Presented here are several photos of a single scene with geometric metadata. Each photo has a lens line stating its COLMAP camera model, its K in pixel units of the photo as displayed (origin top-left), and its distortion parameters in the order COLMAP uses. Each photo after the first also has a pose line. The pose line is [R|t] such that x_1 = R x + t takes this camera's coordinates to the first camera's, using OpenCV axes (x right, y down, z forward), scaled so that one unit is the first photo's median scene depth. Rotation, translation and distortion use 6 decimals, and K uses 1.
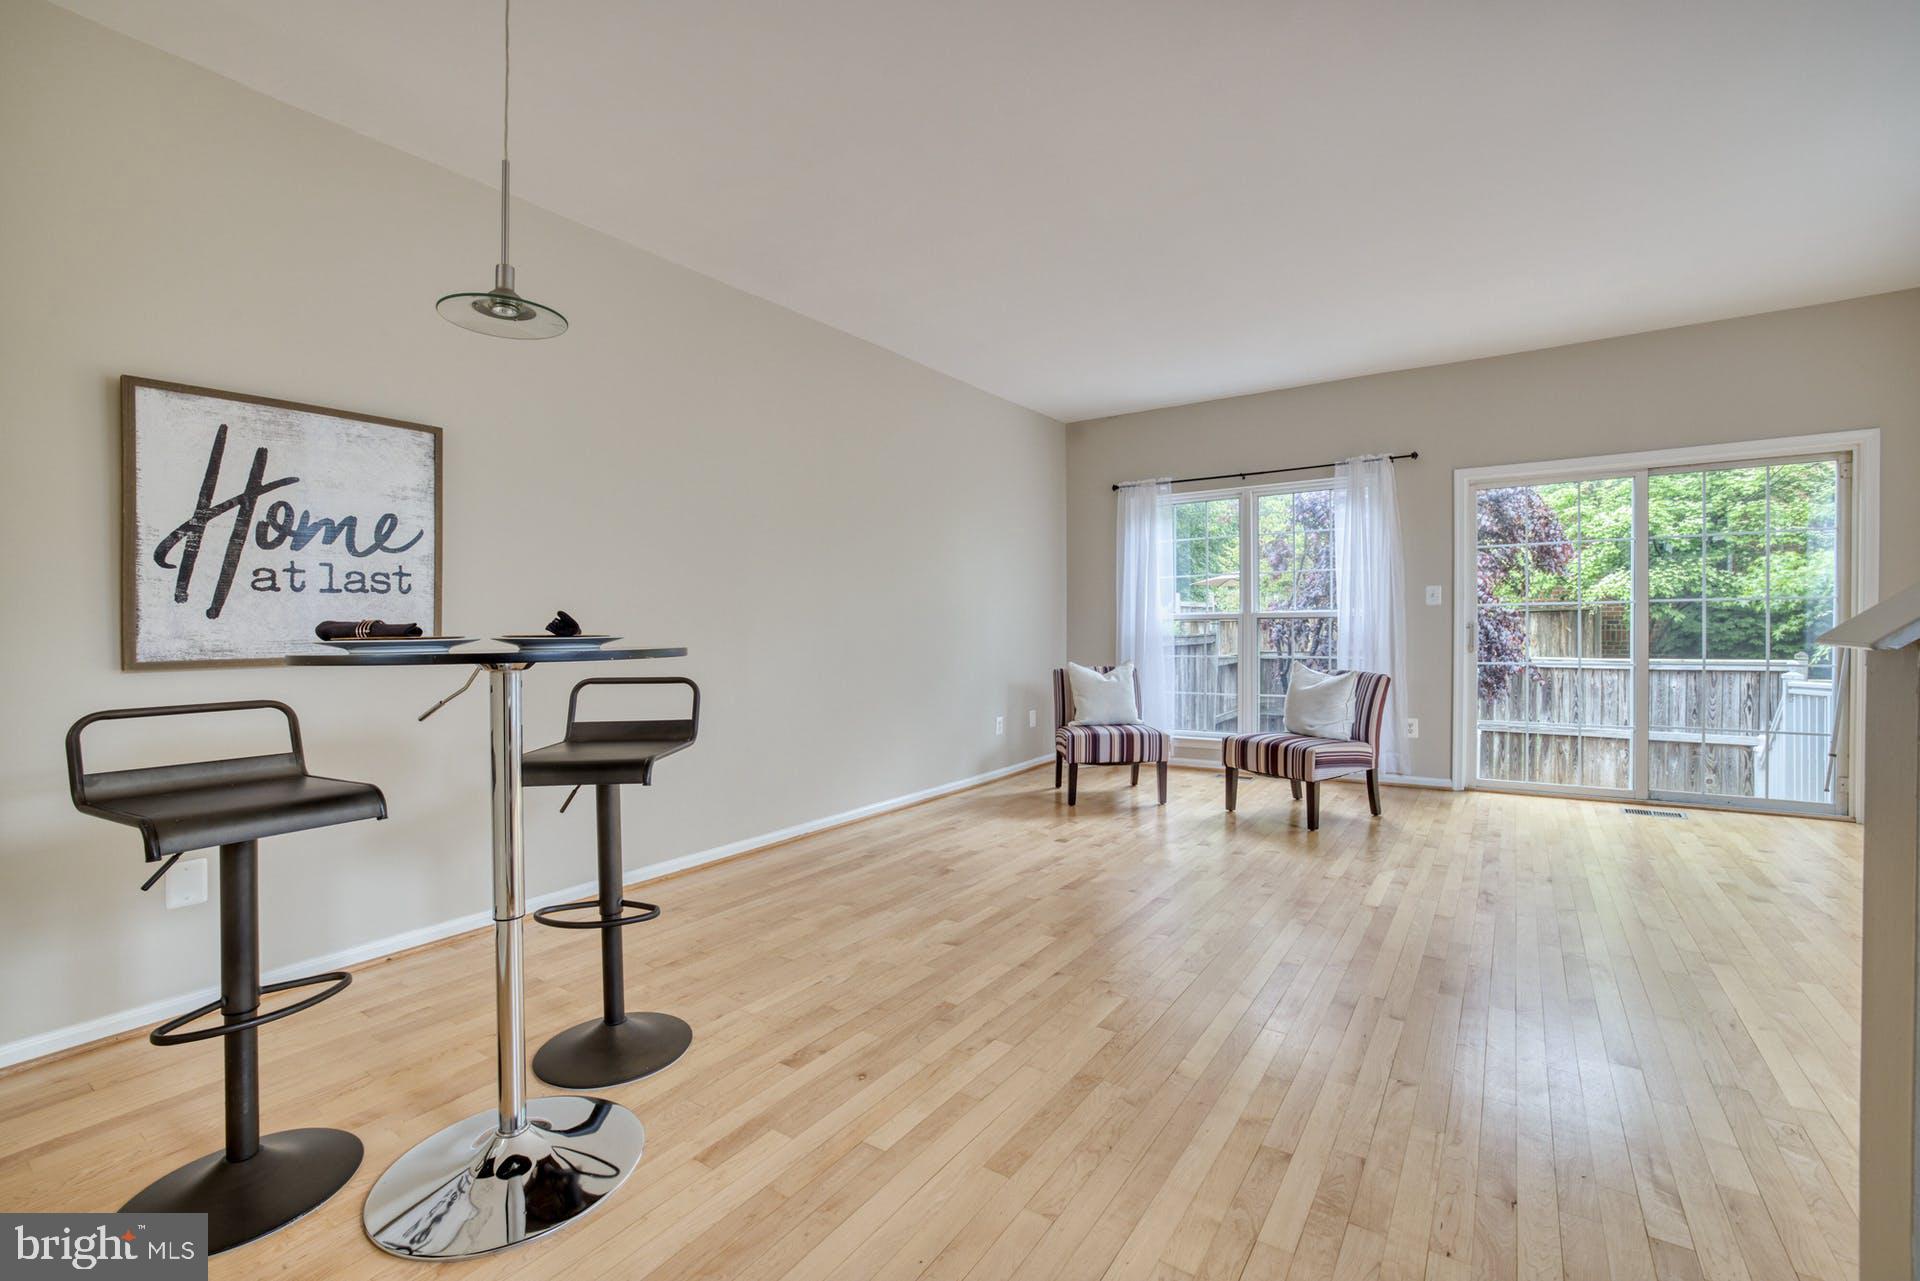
lens RADIAL K [[823.8, 0, 955.8], [0, 823.8, 644.1], [0, 0, 1]] dist [-0.044746, 0.016415]
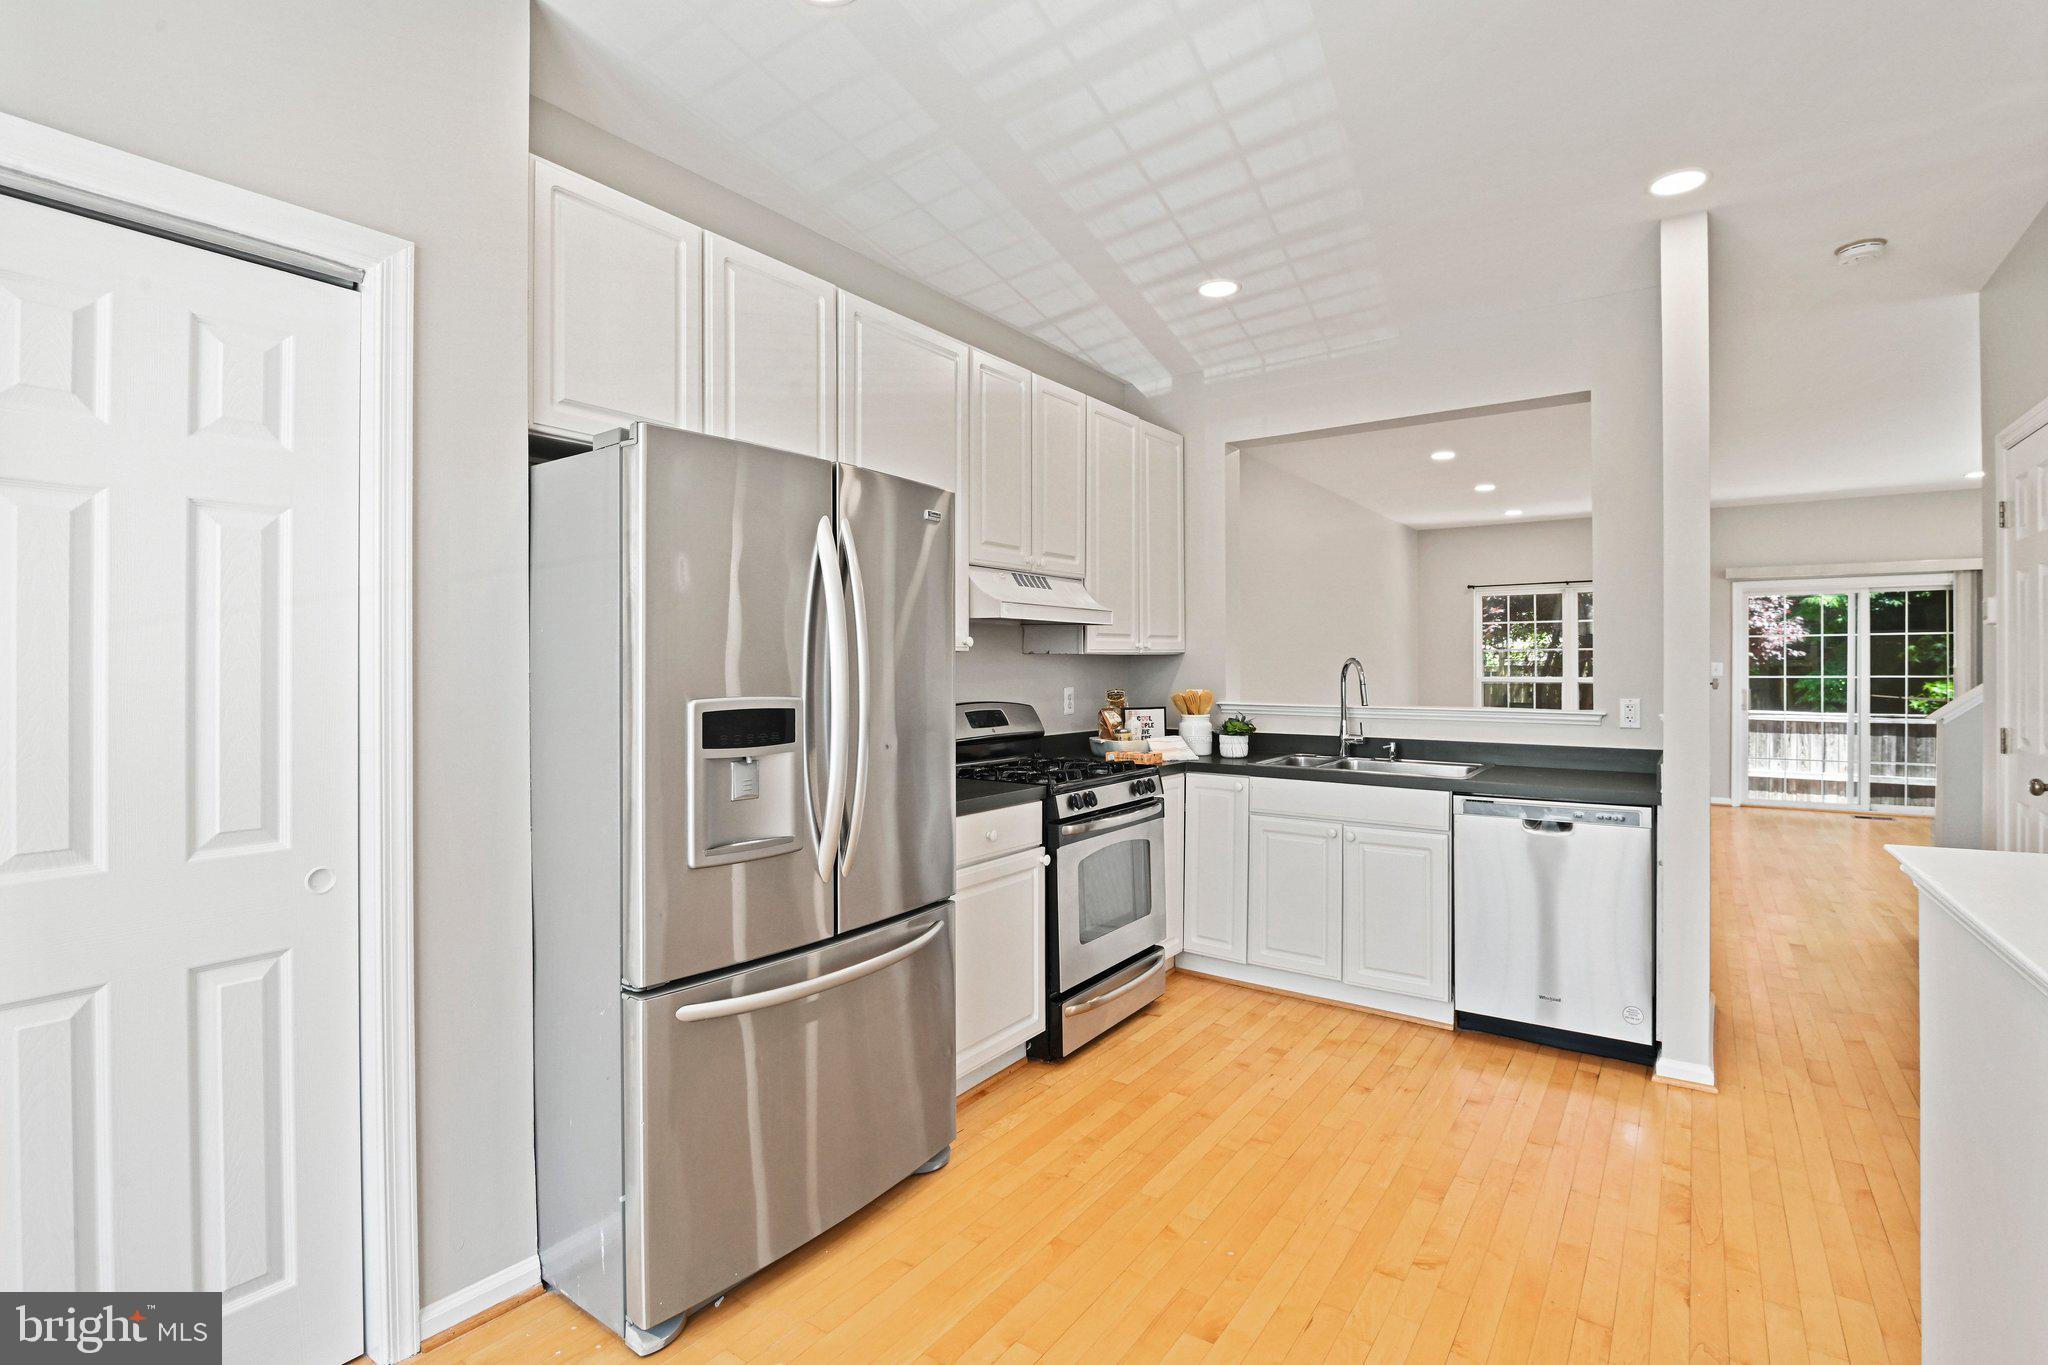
lens RADIAL K [[961.8, 0, 1037.8], [0, 961.8, 655.0], [0, 0, 1]] dist [-0.011940, -0.000504]
pose [[0.999945, 0.010511, 0.000642, -0.659816], [-0.010487, 0.999500, -0.029843, -0.024461], [-0.000955, 0.029834, 0.999554, -0.740855]]
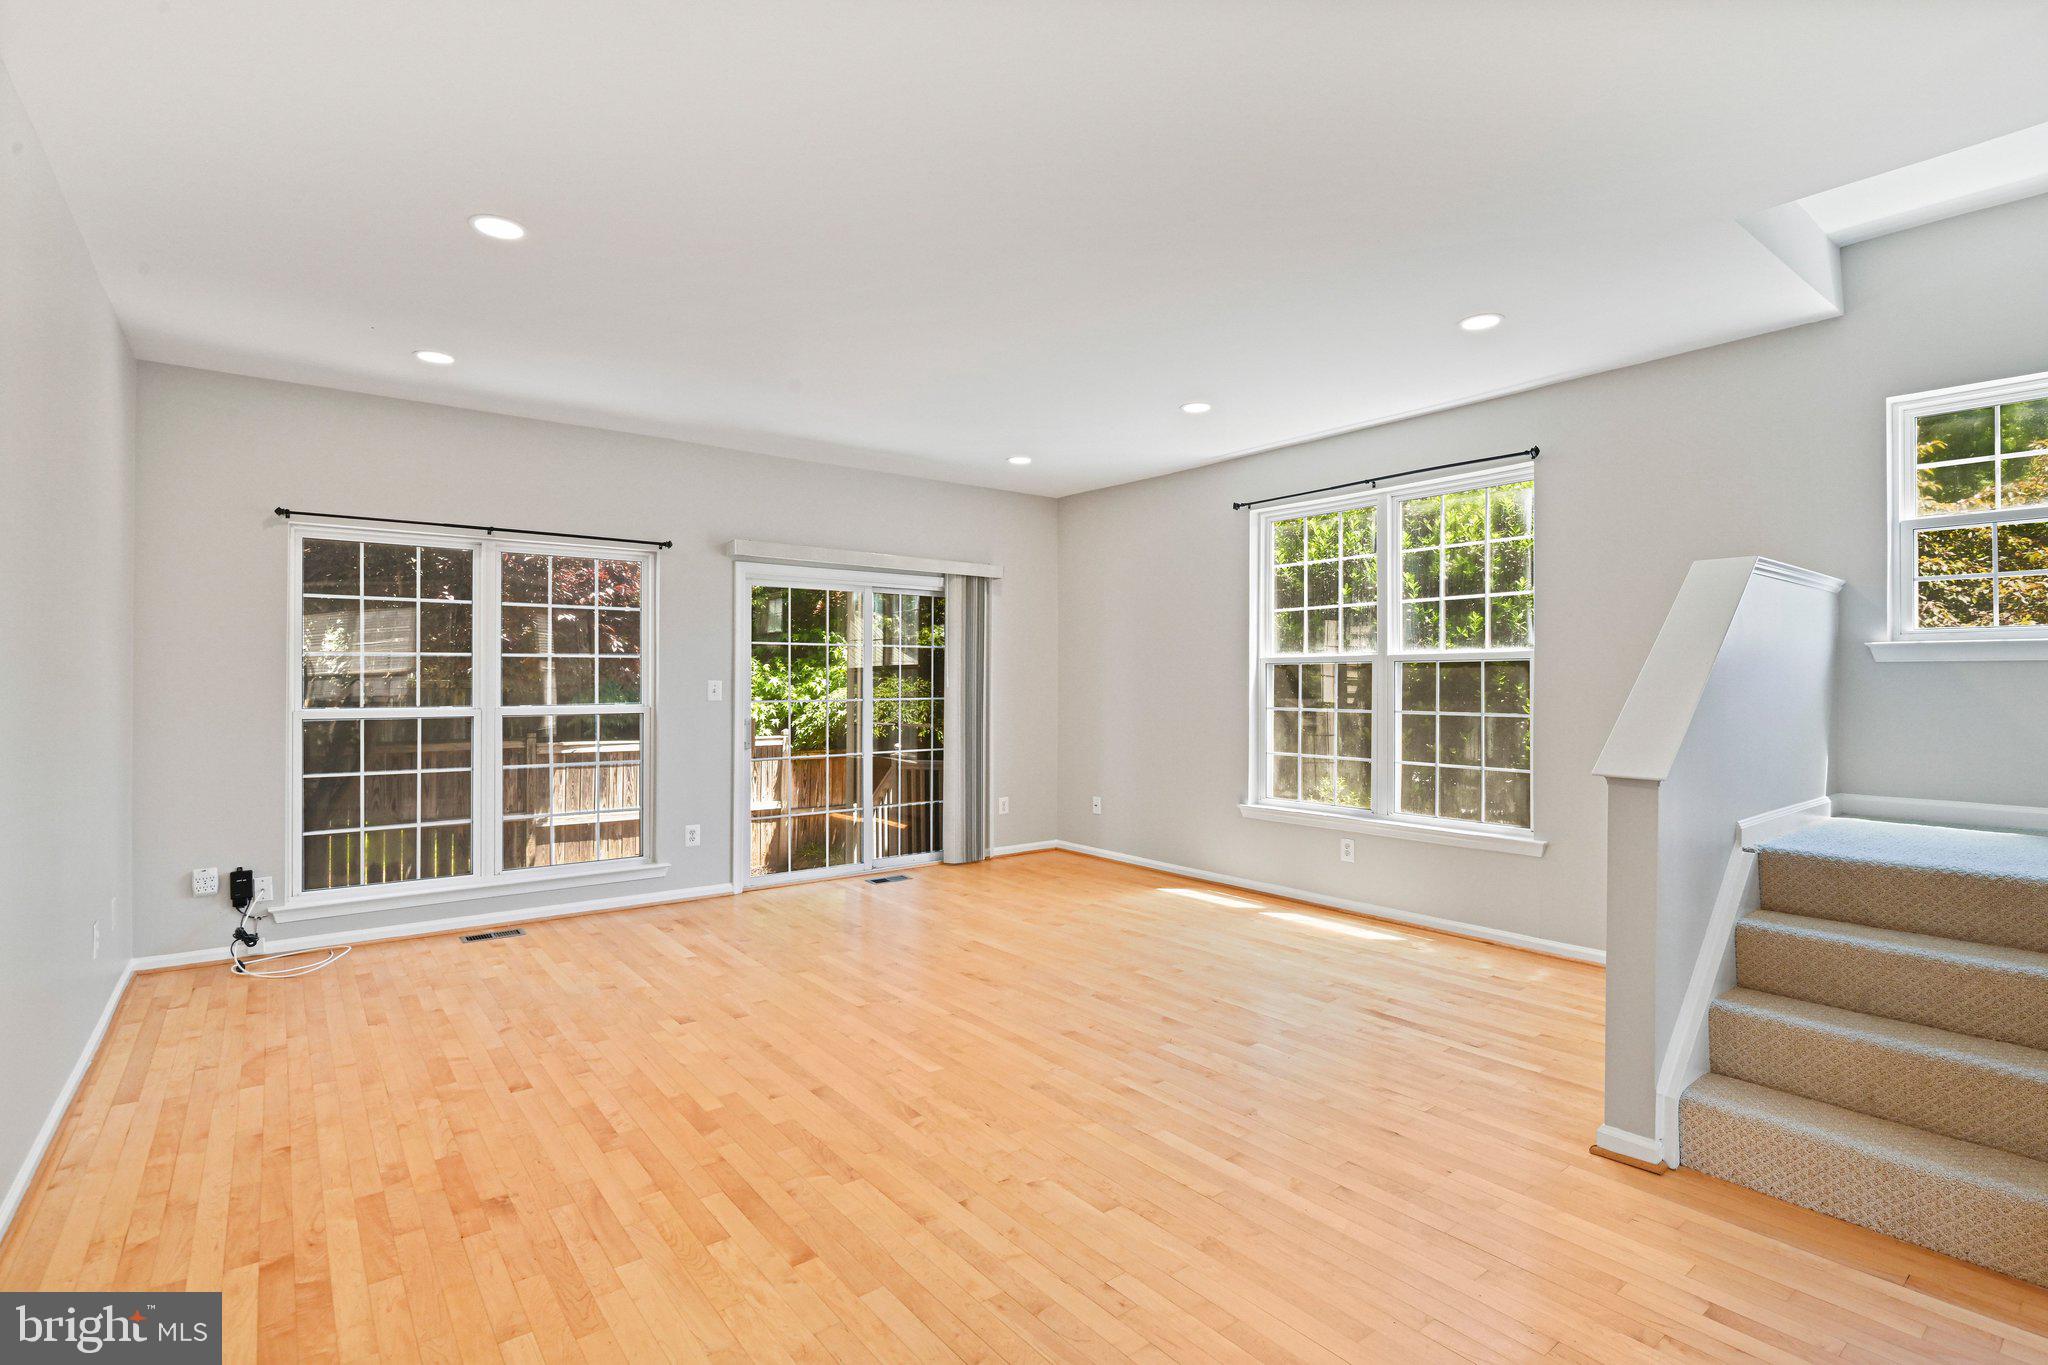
lens RADIAL K [[972.2, 0, 1032.7], [0, 972.2, 682.6], [0, 0, 1]] dist [-0.003913, -0.010684]
pose [[0.298118, 0.013420, 0.954435, -0.409528], [0.015064, 0.999710, -0.018762, -0.046119], [-0.954410, 0.019971, 0.297830, 0.342484]]
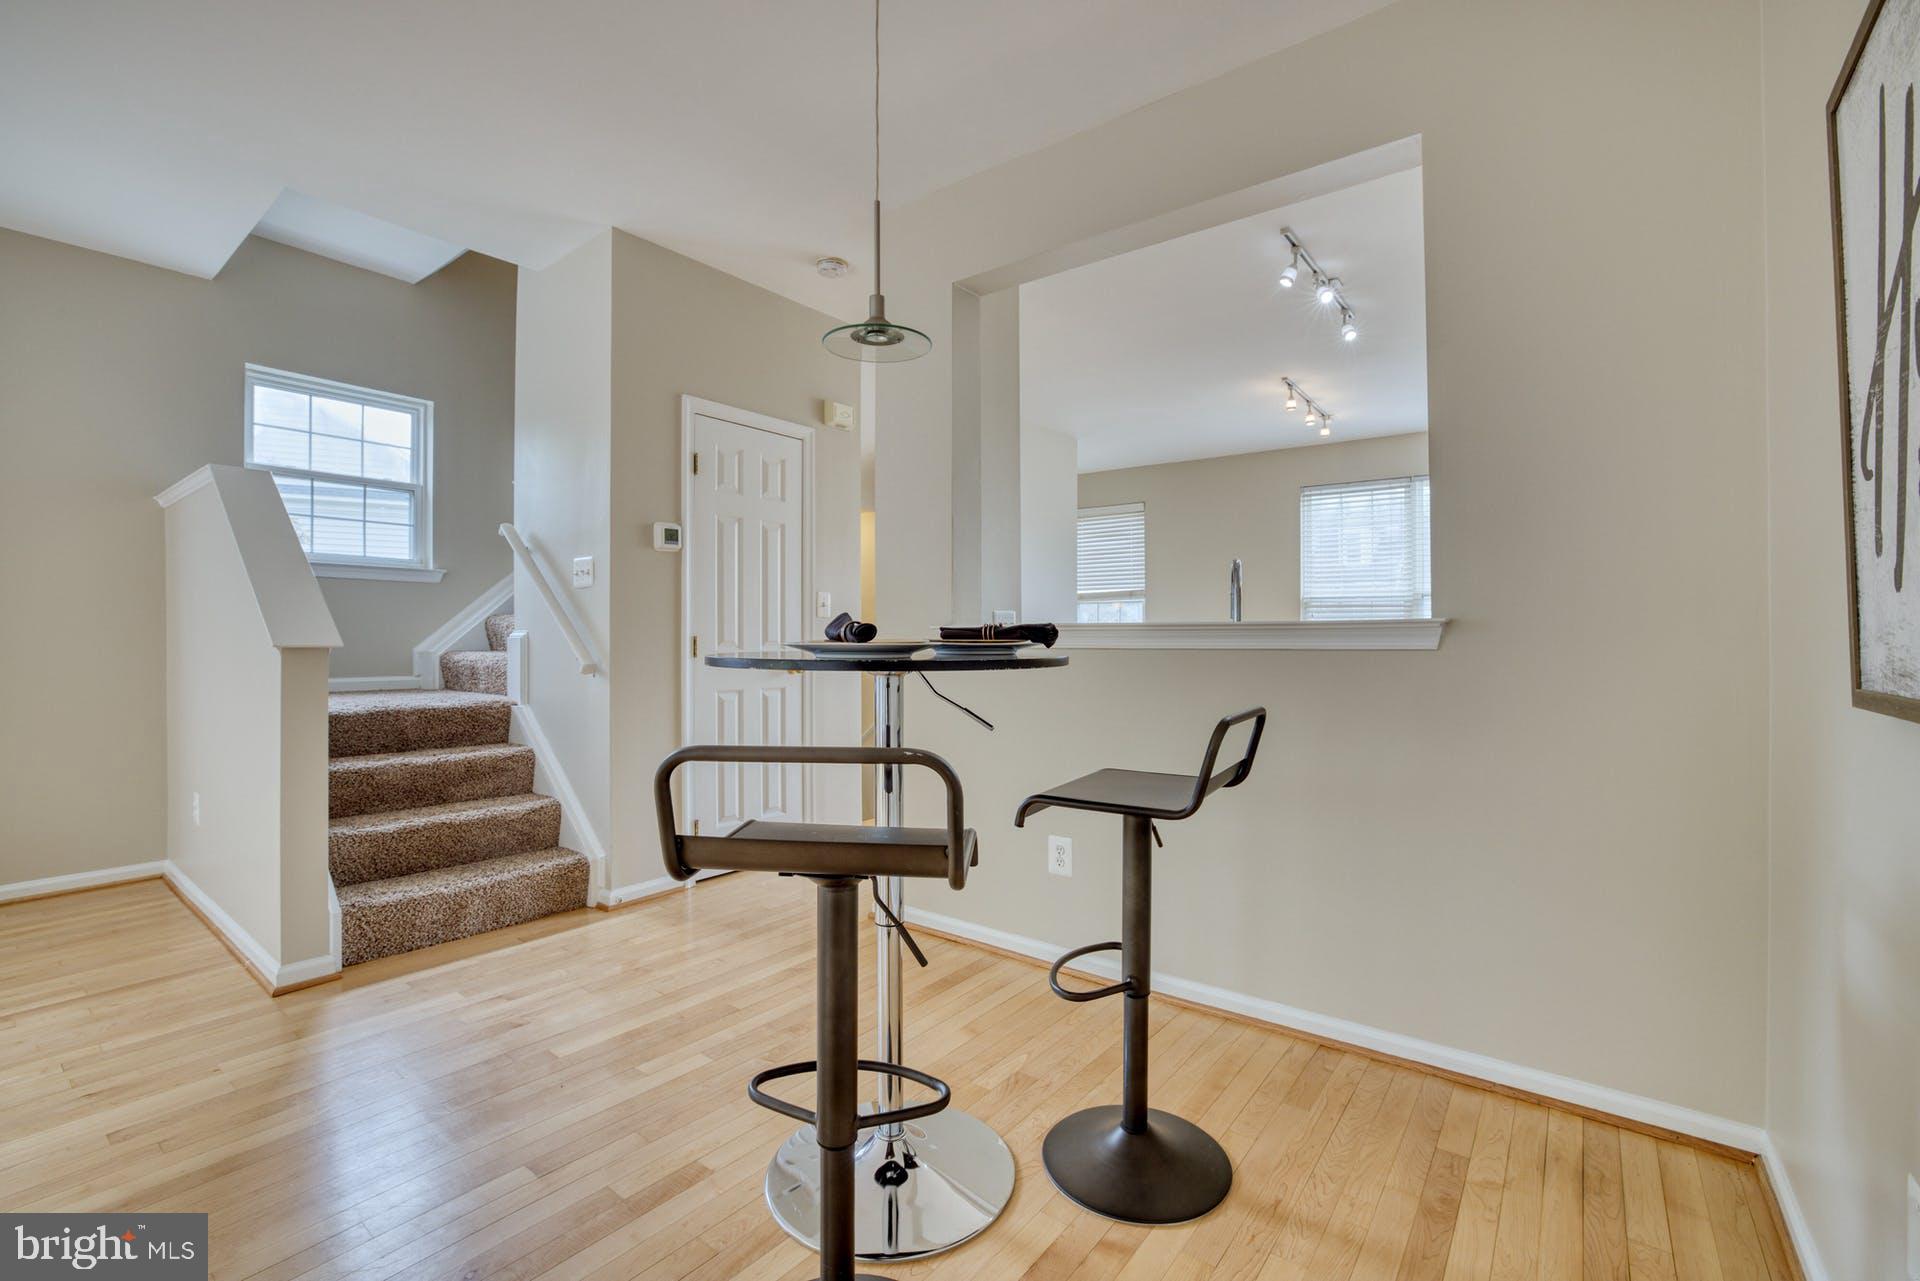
lens RADIAL K [[814.0, 0, 960.0], [0, 814.0, 640.5], [0, 0, 1]] dist [-0.038535, 0.011882]
pose [[-0.998053, 0.012024, 0.061203, -0.236389], [0.013518, 0.999619, 0.024057, -0.008627], [-0.060891, 0.024838, -0.997835, 0.669422]]
